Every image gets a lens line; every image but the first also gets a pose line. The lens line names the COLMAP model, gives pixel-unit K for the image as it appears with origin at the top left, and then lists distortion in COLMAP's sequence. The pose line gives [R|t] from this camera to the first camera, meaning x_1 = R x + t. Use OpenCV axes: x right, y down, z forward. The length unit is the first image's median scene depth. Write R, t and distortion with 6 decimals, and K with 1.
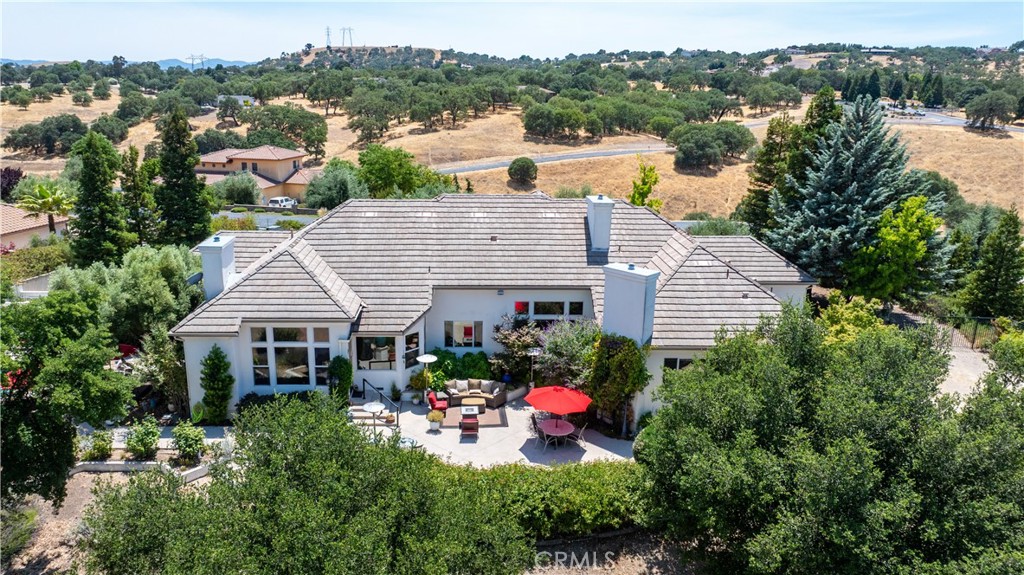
lens RADIAL K [[759.7, 0, 507.5], [0, 759.7, 288.3], [0, 0, 1]] dist [-0.015764, 0.003548]
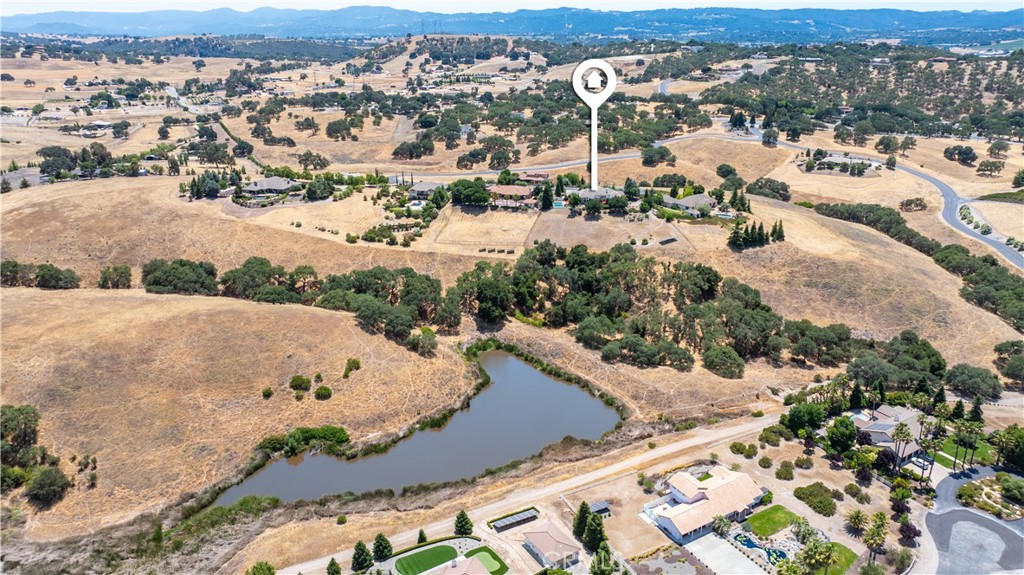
lens RADIAL K [[759.7, 0, 514.4], [0, 759.7, 287.5], [0, 0, 1]] dist [-0.015764, 0.003548]
pose [[0.998853, -0.005183, -0.047607, -0.116712], [0.008759, 0.997128, 0.075230, 0.079885], [0.047081, -0.075561, 0.996029, -1.660590]]
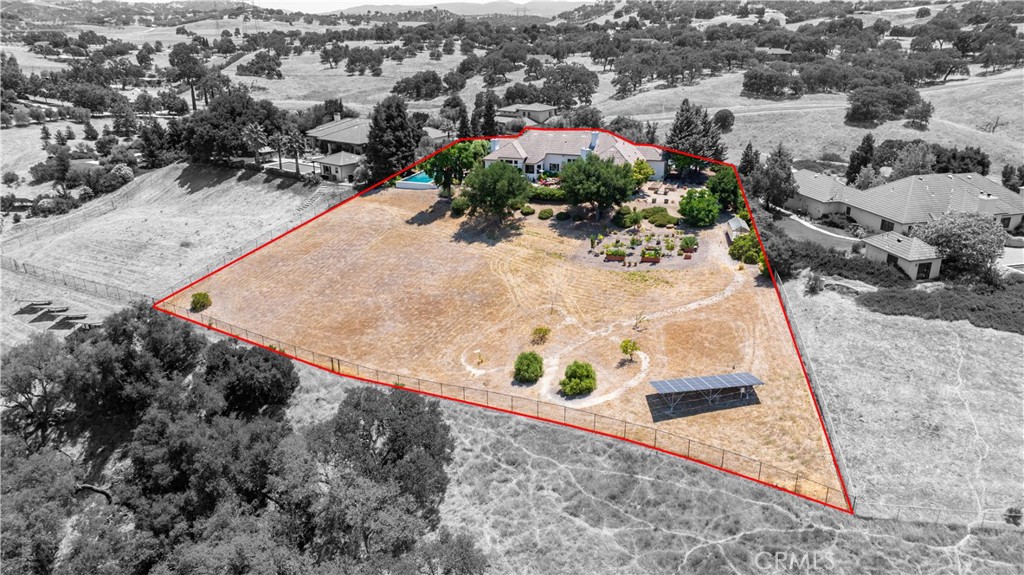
lens RADIAL K [[759.7, 0, 508.5], [0, 759.7, 283.6], [0, 0, 1]] dist [-0.015764, 0.003548]
pose [[0.922721, 0.110200, -0.369381, 0.161446], [-0.083942, 0.992712, 0.086473, 0.044687], [0.376218, -0.048783, 0.925246, -0.351594]]
